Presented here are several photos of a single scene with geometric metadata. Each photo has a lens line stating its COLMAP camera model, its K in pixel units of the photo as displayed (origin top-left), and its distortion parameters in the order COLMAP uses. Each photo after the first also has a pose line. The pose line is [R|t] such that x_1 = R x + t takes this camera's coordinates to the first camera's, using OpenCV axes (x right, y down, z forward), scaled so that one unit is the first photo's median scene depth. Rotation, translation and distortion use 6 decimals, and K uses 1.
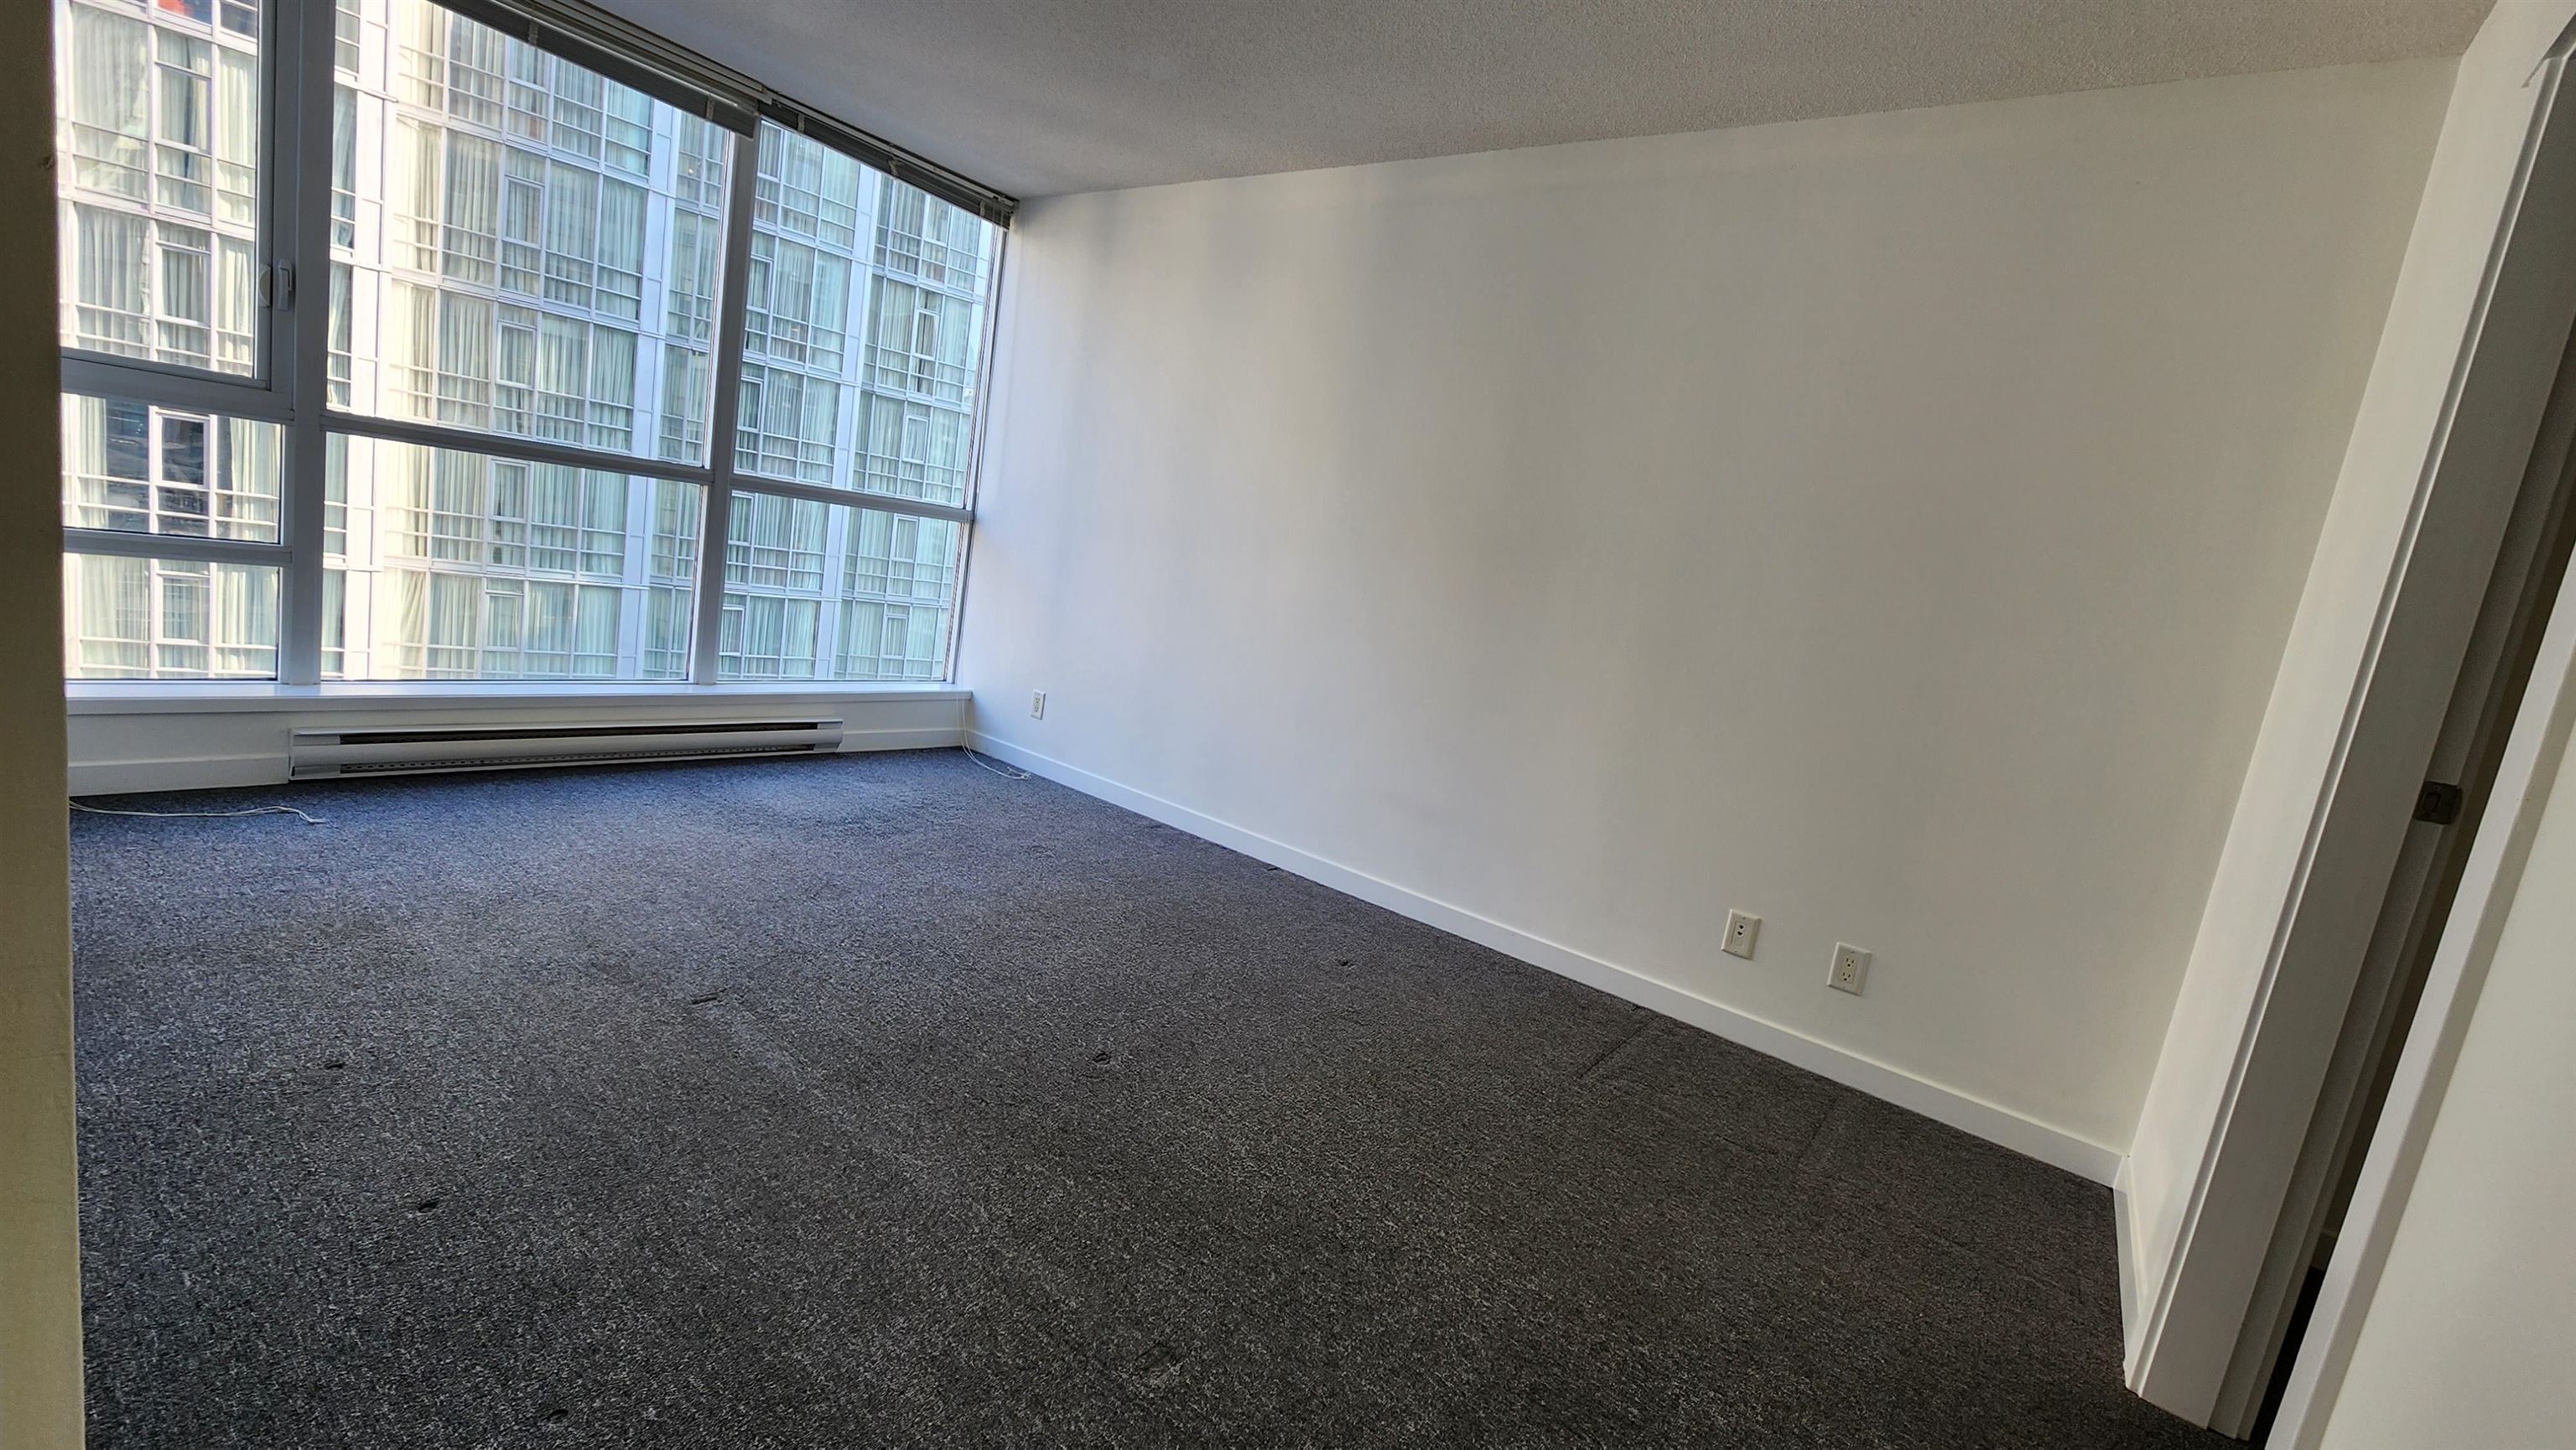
lens RADIAL K [[1051.3, 0, 1286.1], [0, 1051.3, 719.7], [0, 0, 1]] dist [0.000825, -0.000471]
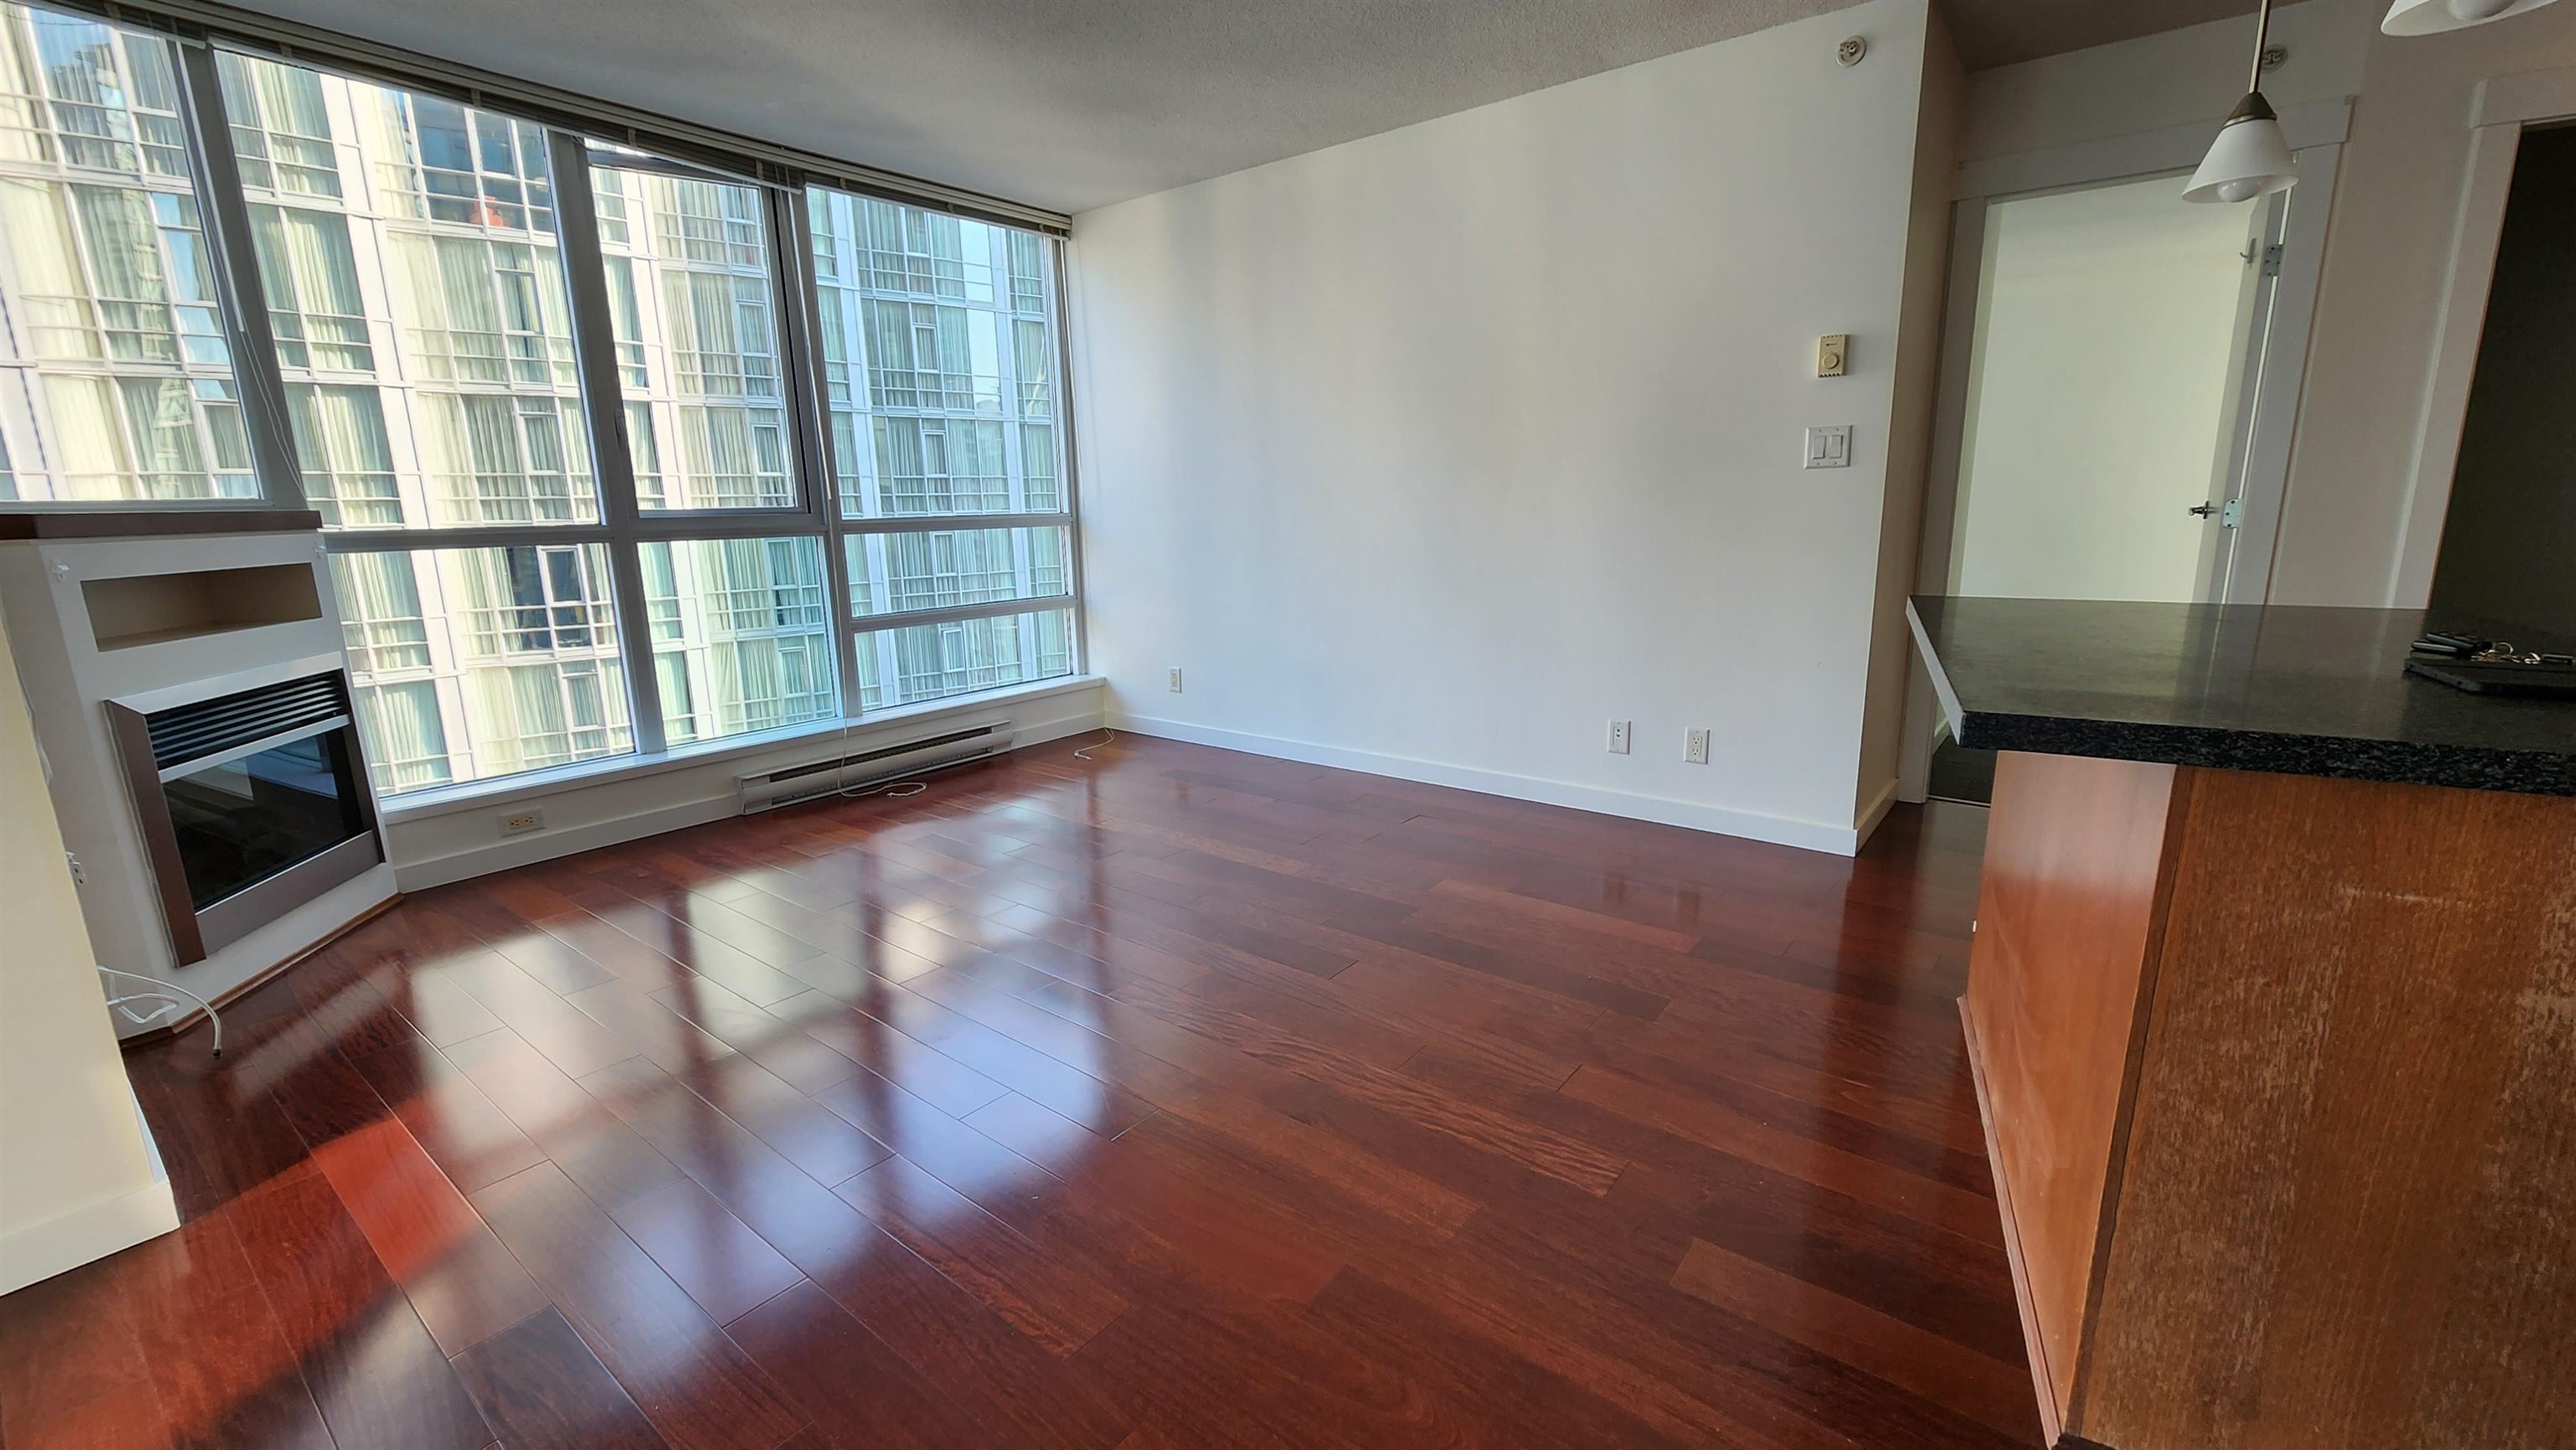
lens RADIAL K [[1051.3, 0, 1291.5], [0, 1051.3, 725.9], [0, 0, 1]] dist [0.000825, -0.000471]
pose [[0.983956, -0.169352, -0.056129, -0.133715], [0.172065, 0.983934, 0.047627, 0.007087], [0.047162, -0.056521, 0.997287, -0.180870]]
